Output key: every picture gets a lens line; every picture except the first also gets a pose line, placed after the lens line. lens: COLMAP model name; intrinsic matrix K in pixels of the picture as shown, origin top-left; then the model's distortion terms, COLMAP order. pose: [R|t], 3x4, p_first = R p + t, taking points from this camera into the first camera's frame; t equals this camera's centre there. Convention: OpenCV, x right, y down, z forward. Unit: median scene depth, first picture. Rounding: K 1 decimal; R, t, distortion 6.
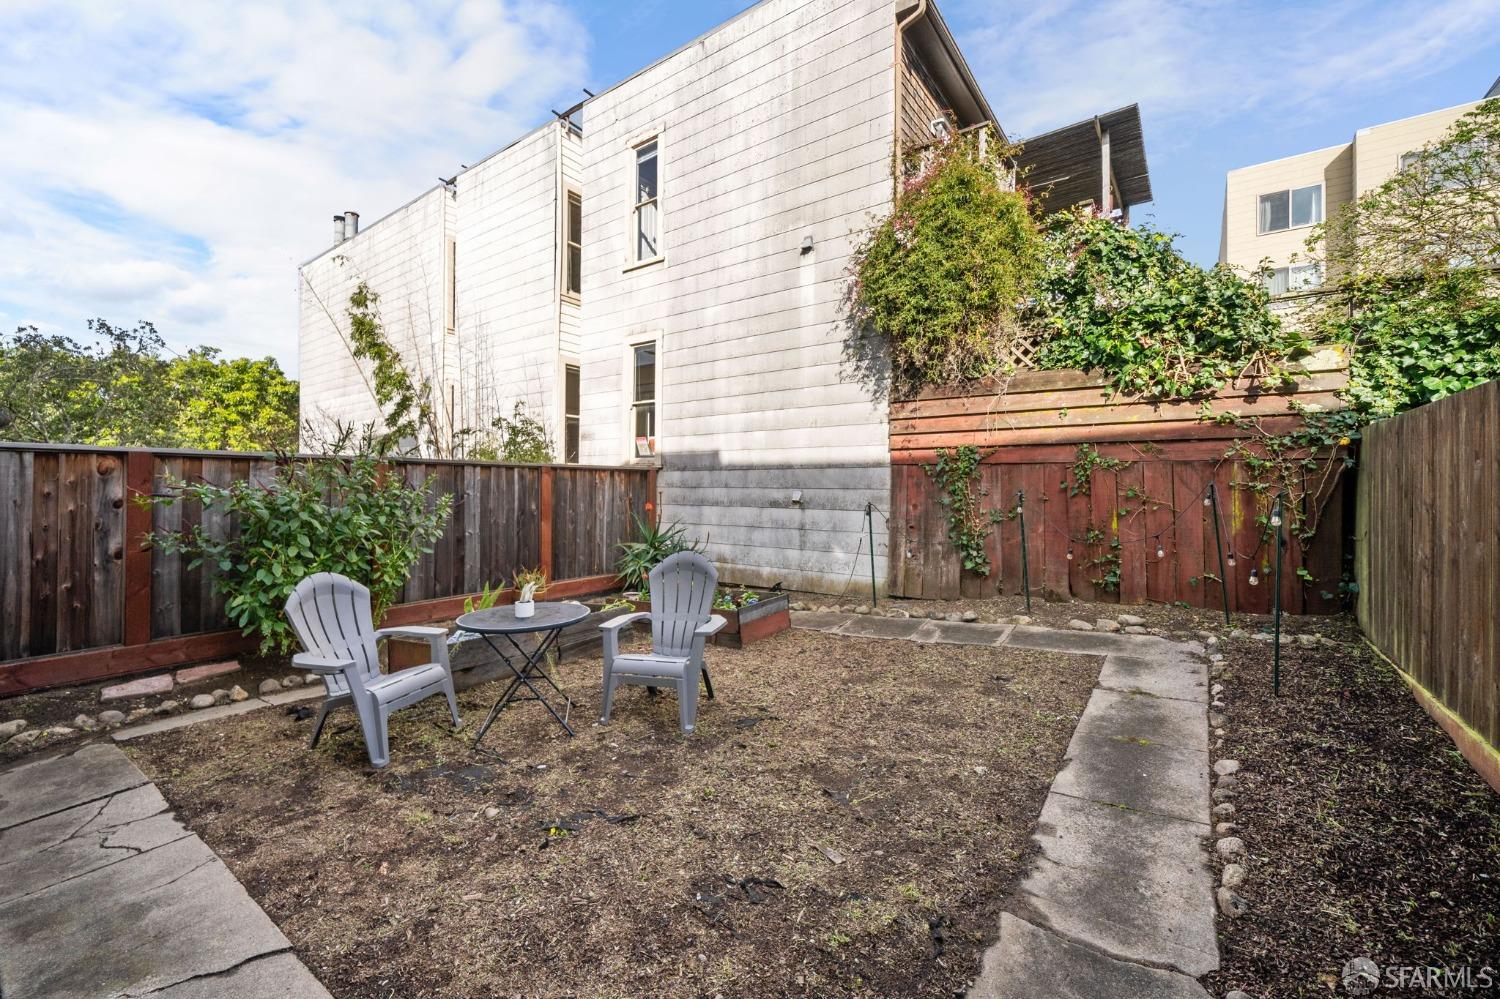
lens RADIAL K [[628.4, 0, 753.7], [0, 628.4, 490.7], [0, 0, 1]] dist [-0.000667, 0.000507]
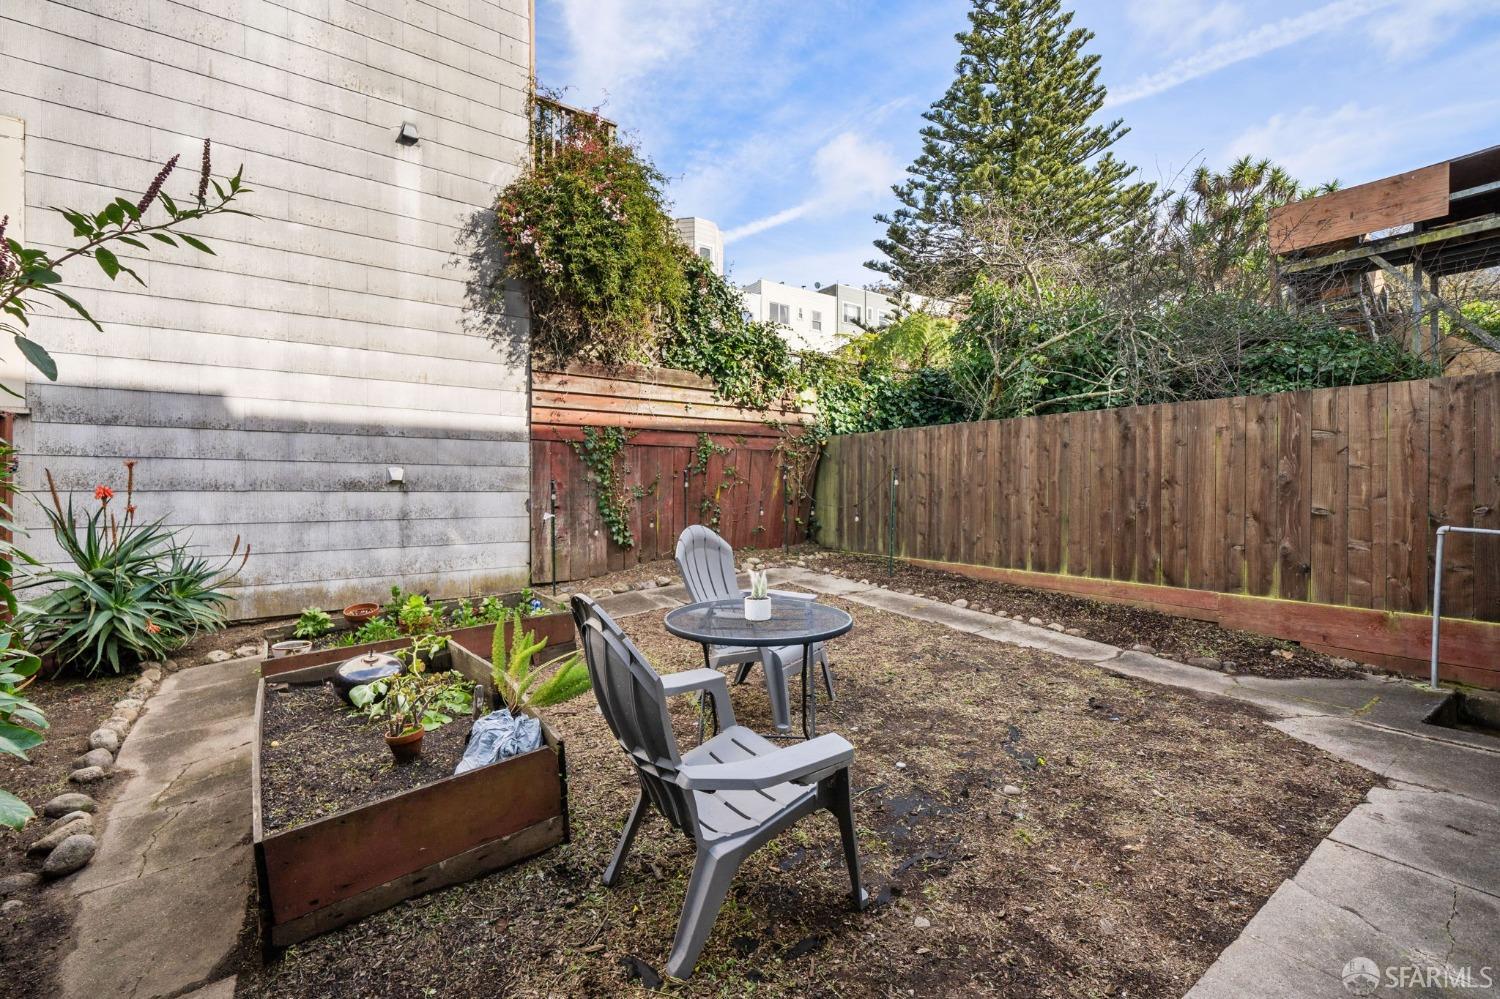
lens RADIAL K [[628.4, 0, 750.5], [0, 628.4, 498.6], [0, 0, 1]] dist [-0.000667, 0.000507]
pose [[0.308651, -0.020557, 0.950953, -0.571574], [0.009064, 0.999785, 0.018671, 0.030855], [-0.951132, 0.002857, 0.308771, 0.445491]]
